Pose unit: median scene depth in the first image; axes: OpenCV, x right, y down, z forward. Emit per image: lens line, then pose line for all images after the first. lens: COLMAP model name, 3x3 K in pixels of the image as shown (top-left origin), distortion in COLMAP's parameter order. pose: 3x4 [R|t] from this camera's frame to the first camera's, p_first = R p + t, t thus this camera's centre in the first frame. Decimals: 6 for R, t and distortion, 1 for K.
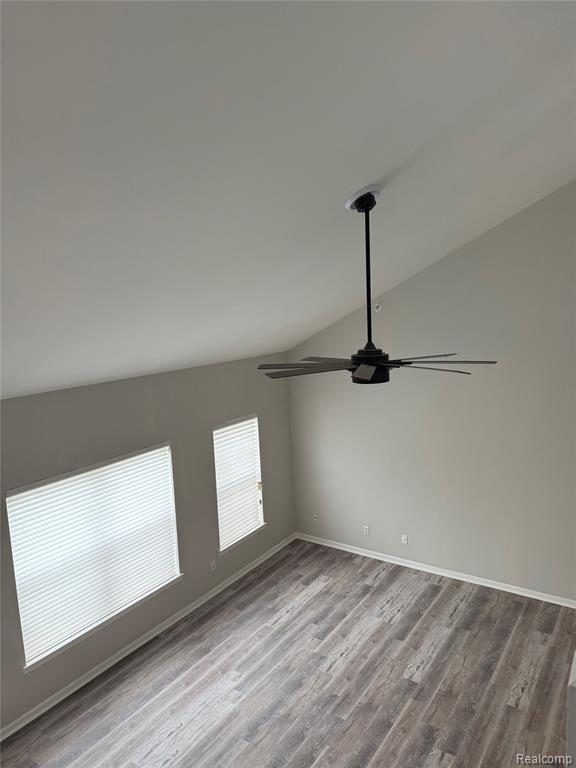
lens RADIAL K [[541.6, 0, 290.2], [0, 541.6, 384.3], [0, 0, 1]] dist [0.061565, -0.068948]
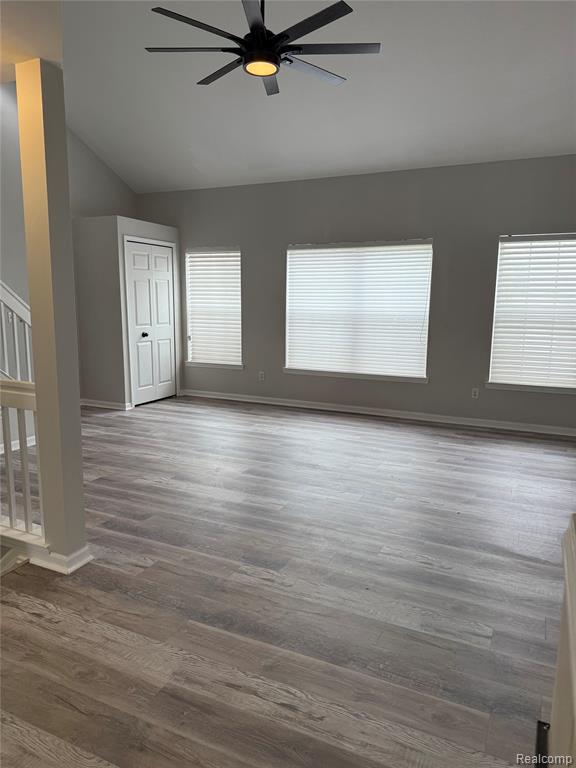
lens RADIAL K [[541.6, 0, 292.2], [0, 541.6, 377.1], [0, 0, 1]] dist [0.061565, -0.068948]
pose [[0.161918, 0.191178, -0.968108, 0.928350], [-0.162101, 0.972880, 0.165009, 0.270977], [0.973399, 0.130214, 0.188517, 0.687048]]
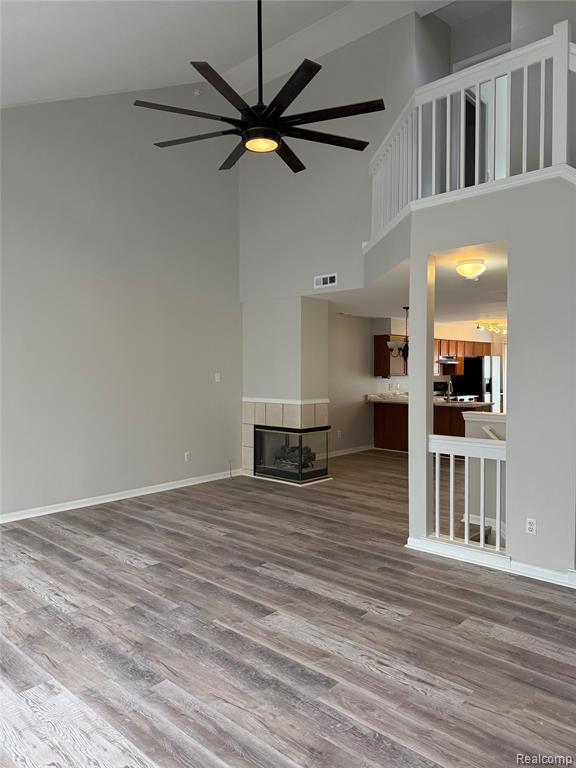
lens RADIAL K [[541.6, 0, 291.9], [0, 541.6, 382.8], [0, 0, 1]] dist [0.061565, -0.068948]
pose [[0.121459, 0.023763, 0.992312, -0.571750], [0.140787, 0.989194, -0.040921, 0.330410], [-0.982561, 0.144674, 0.116801, 0.655065]]
